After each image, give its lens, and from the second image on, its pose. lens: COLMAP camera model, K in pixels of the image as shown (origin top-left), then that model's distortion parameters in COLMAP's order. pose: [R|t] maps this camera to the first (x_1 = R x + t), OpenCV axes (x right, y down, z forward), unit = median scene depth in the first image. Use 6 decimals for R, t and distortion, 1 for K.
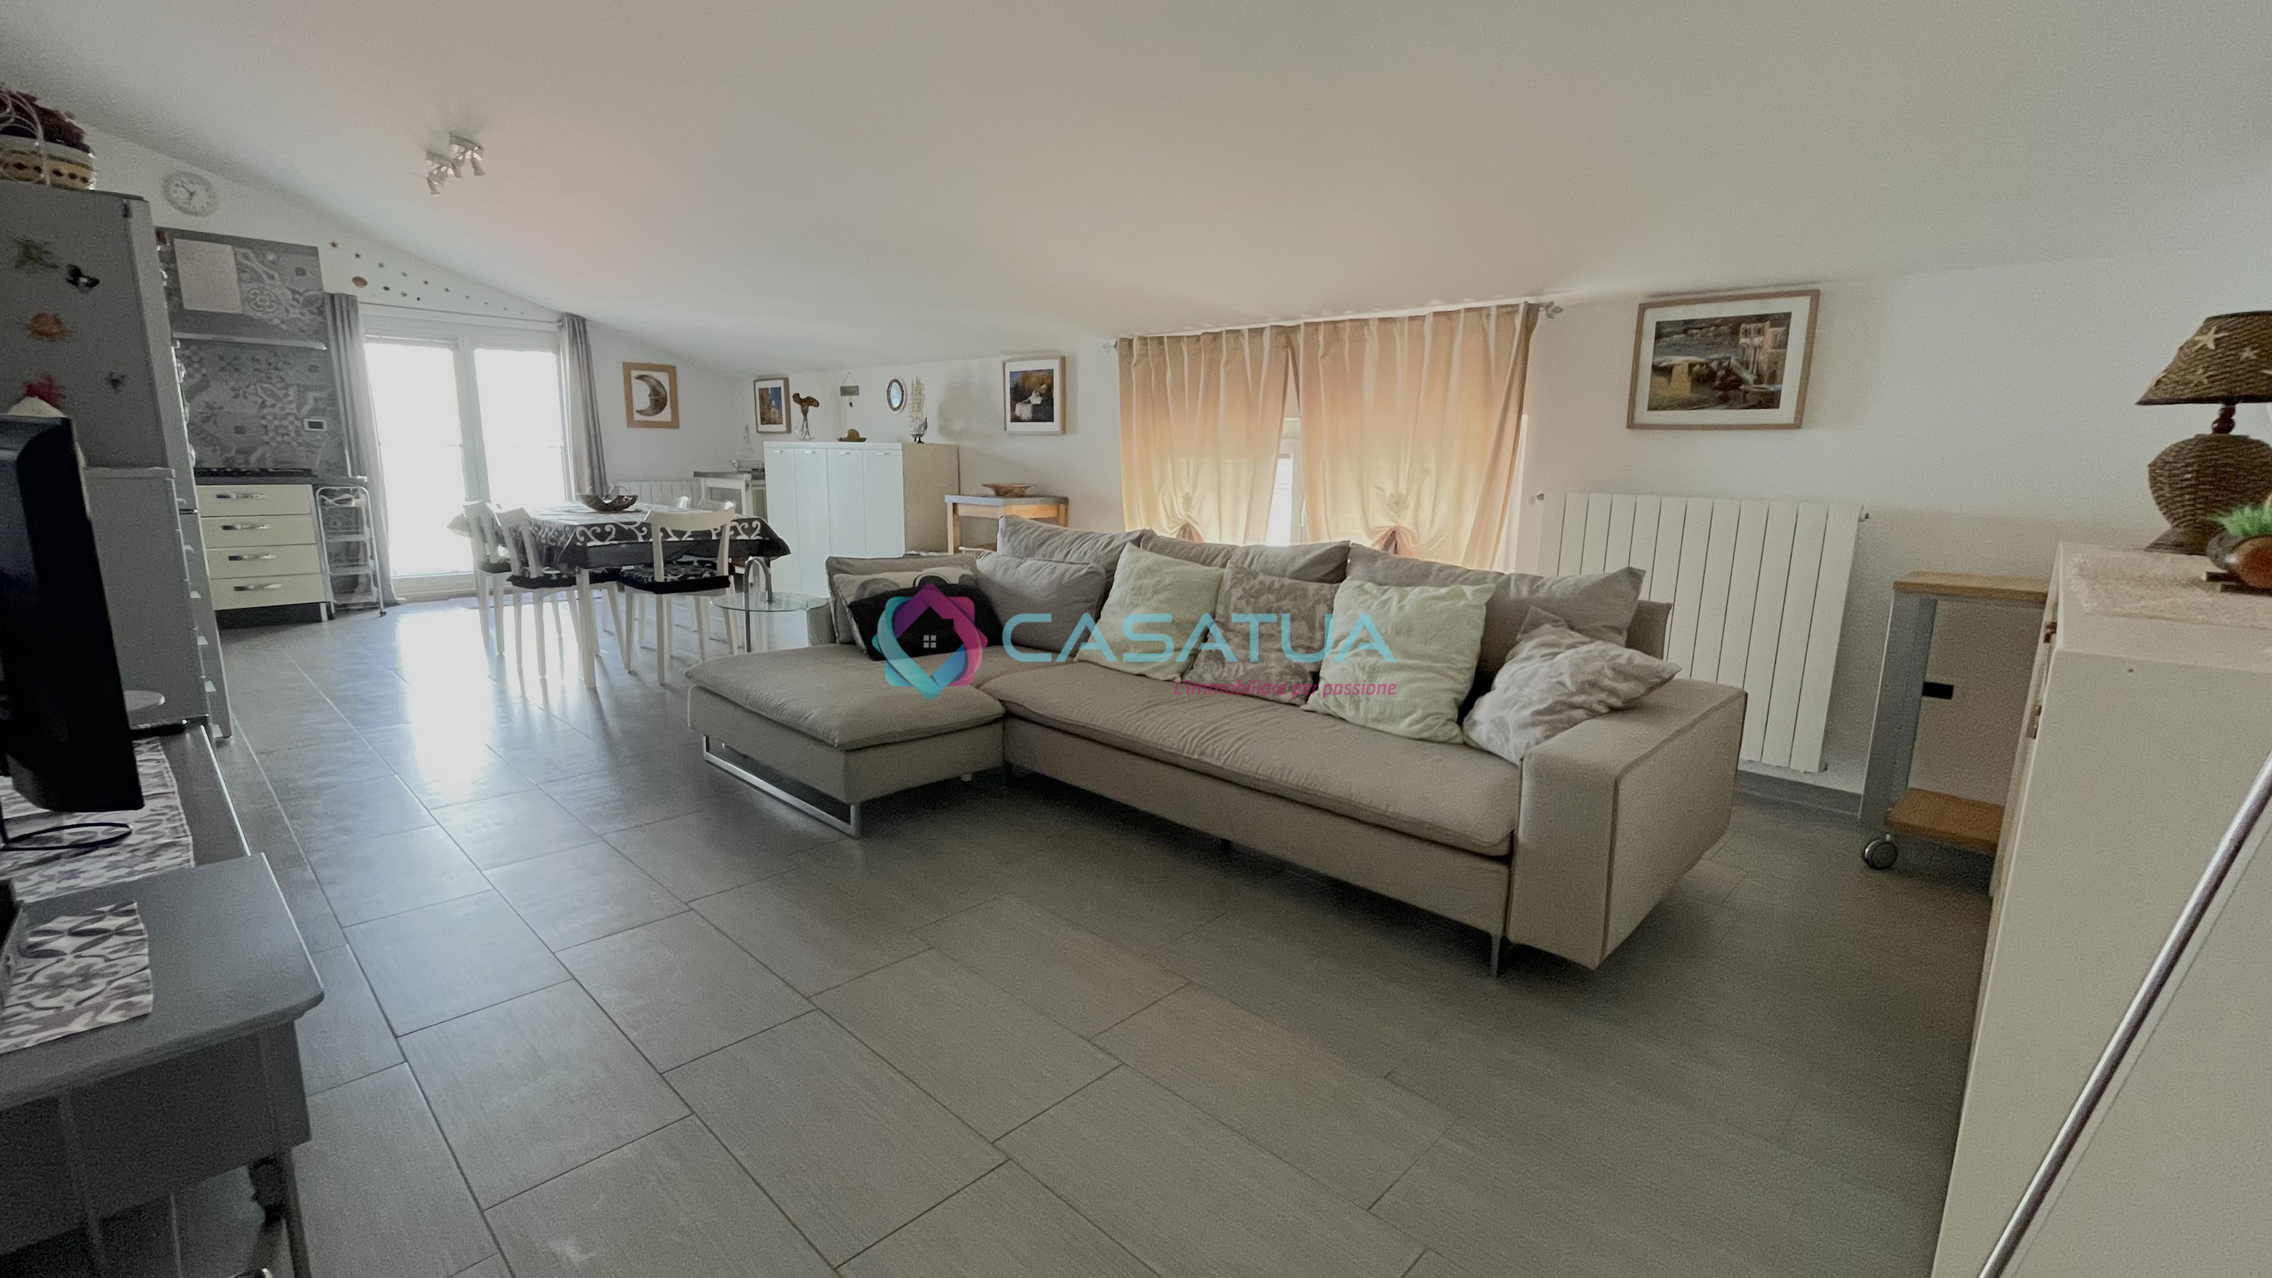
lens RADIAL K [[971.2, 0, 1136.0], [0, 971.2, 639.0], [0, 0, 1]] dist [-0.001248, 0.000499]
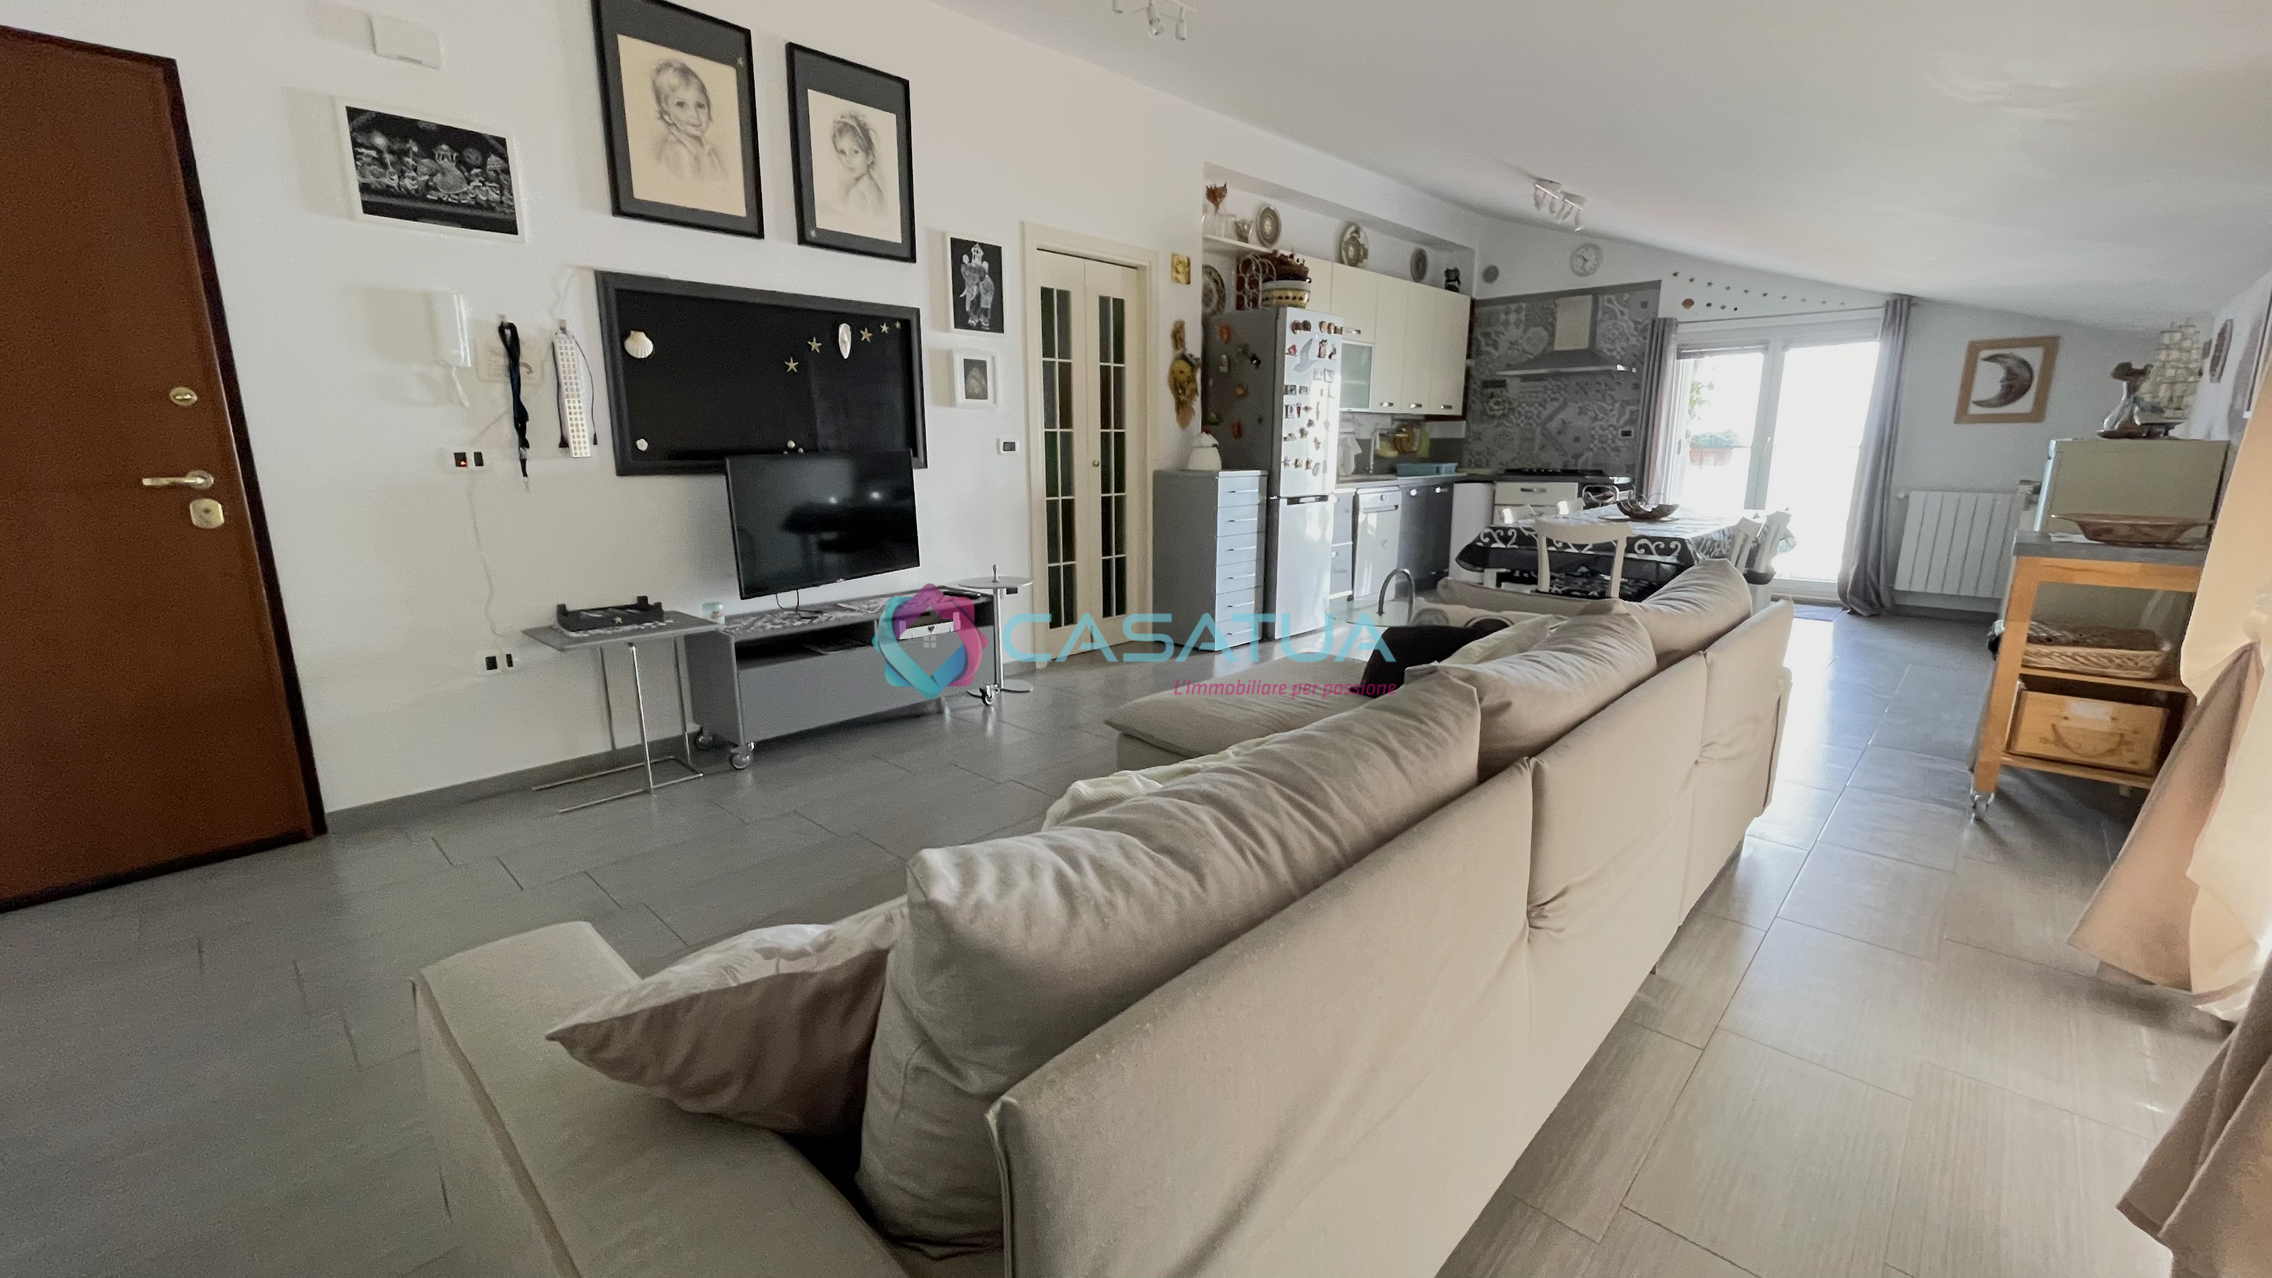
lens RADIAL K [[908.2, 0, 1124.6], [0, 908.2, 635.5], [0, 0, 1]] dist [-0.003167, 0.000450]
pose [[-0.008802, 0.192936, -0.981172, 0.321934], [-0.179813, 0.964910, 0.191352, -0.087359], [0.983661, 0.178112, 0.026199, 0.427861]]
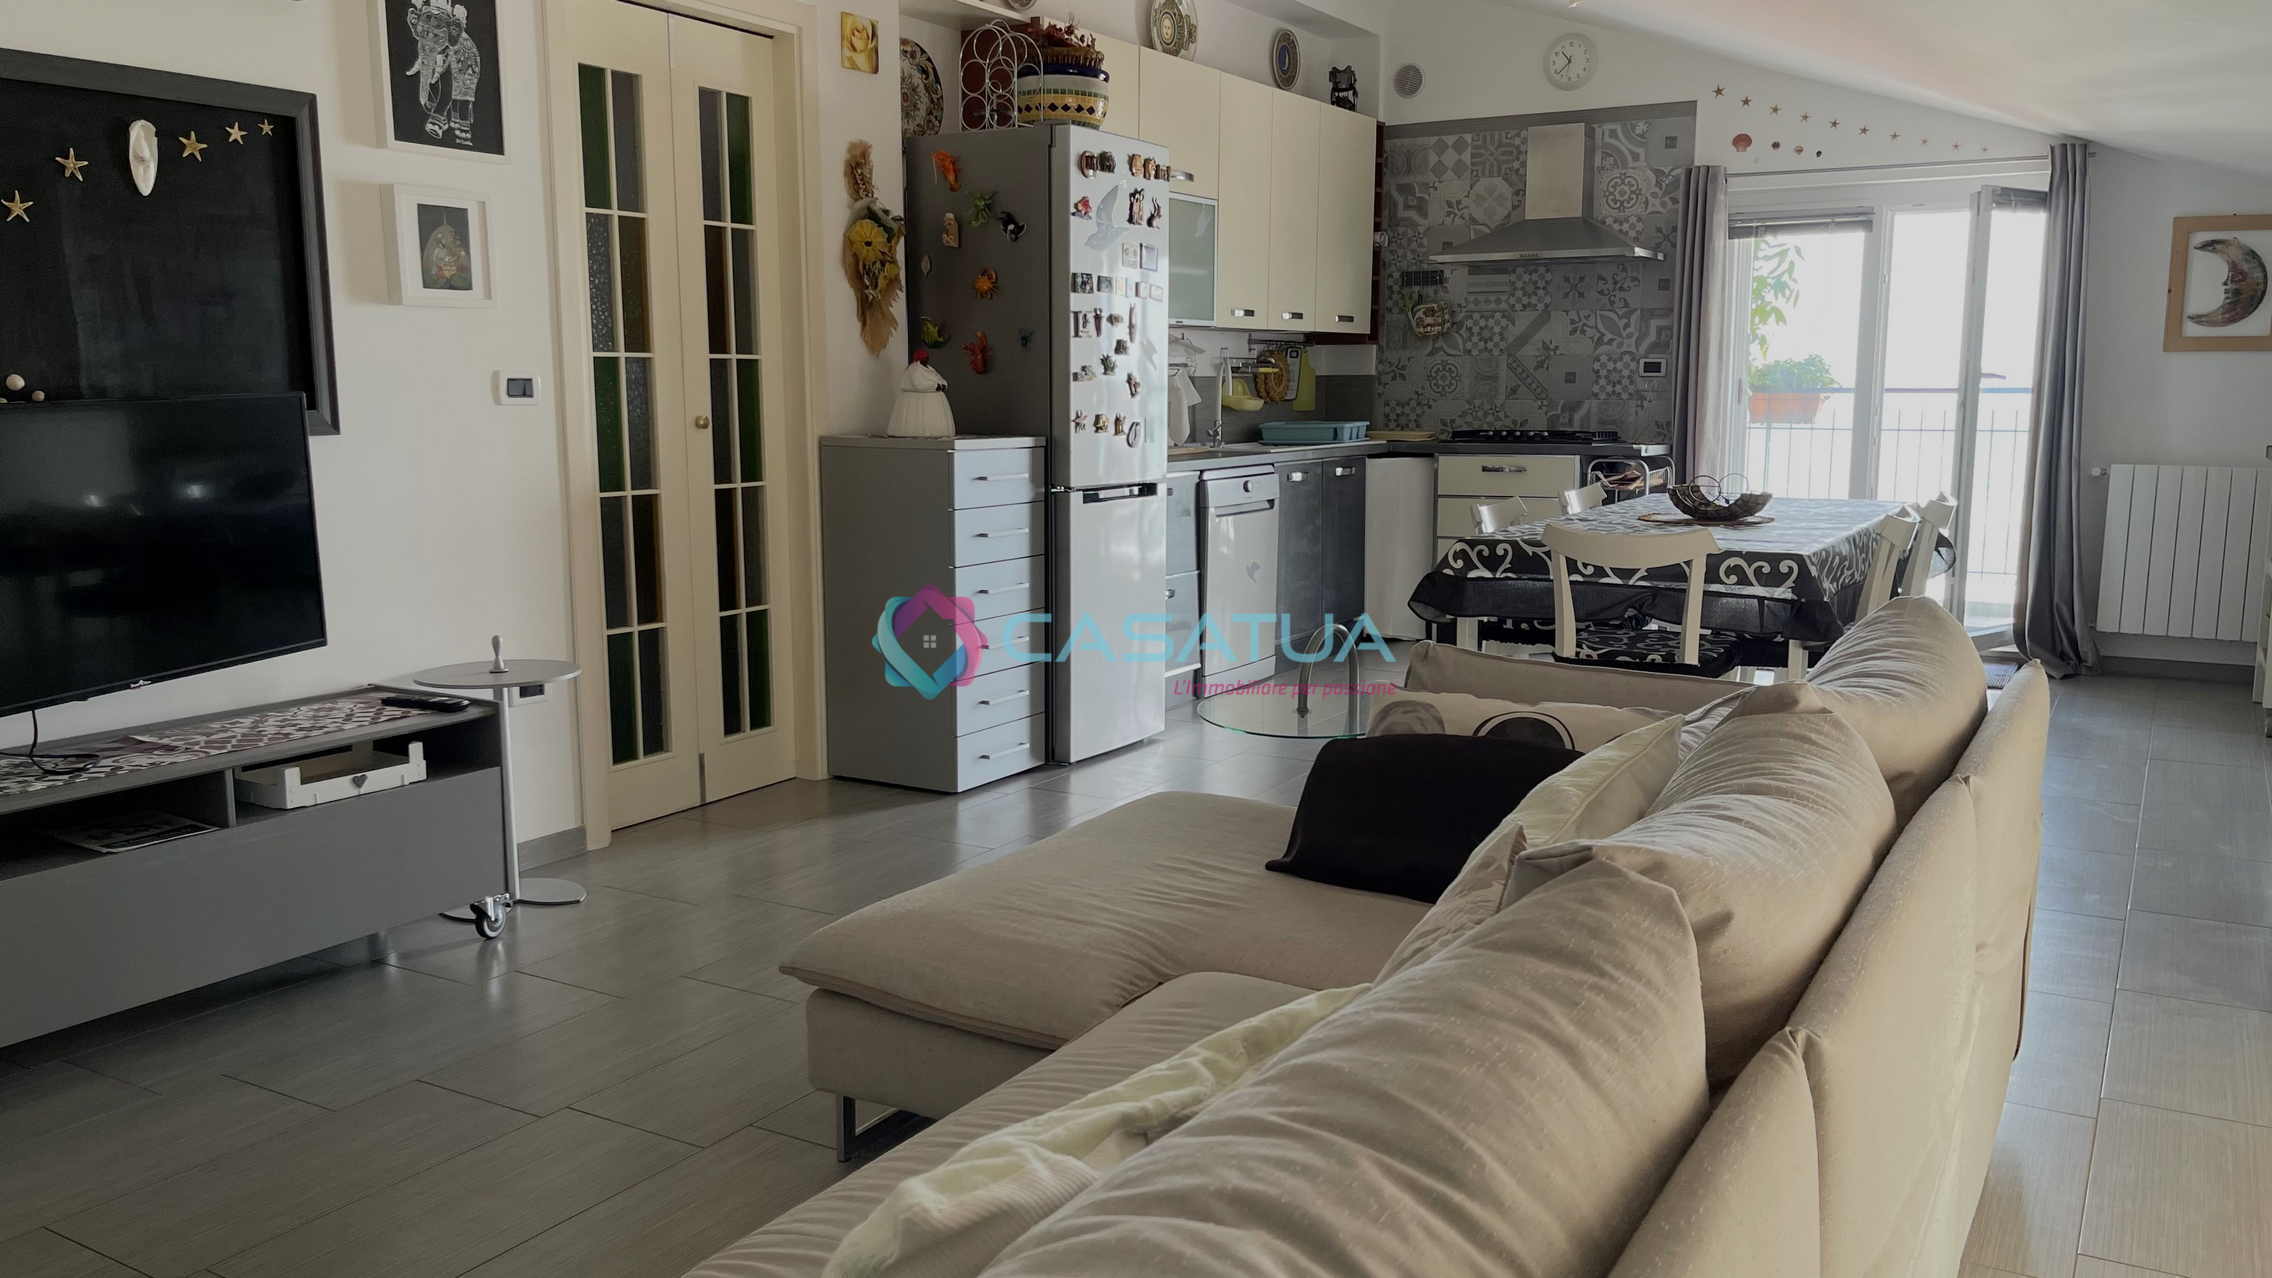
lens RADIAL K [[1743.0, 0, 1114.0], [0, 1743.0, 636.4], [0, 0, 1]] dist [0.078738, -0.113137]
pose [[0.216044, 0.127030, -0.968085, 0.292614], [-0.176124, 0.980306, 0.089329, -0.084654], [0.960367, 0.151204, 0.234163, 0.403910]]
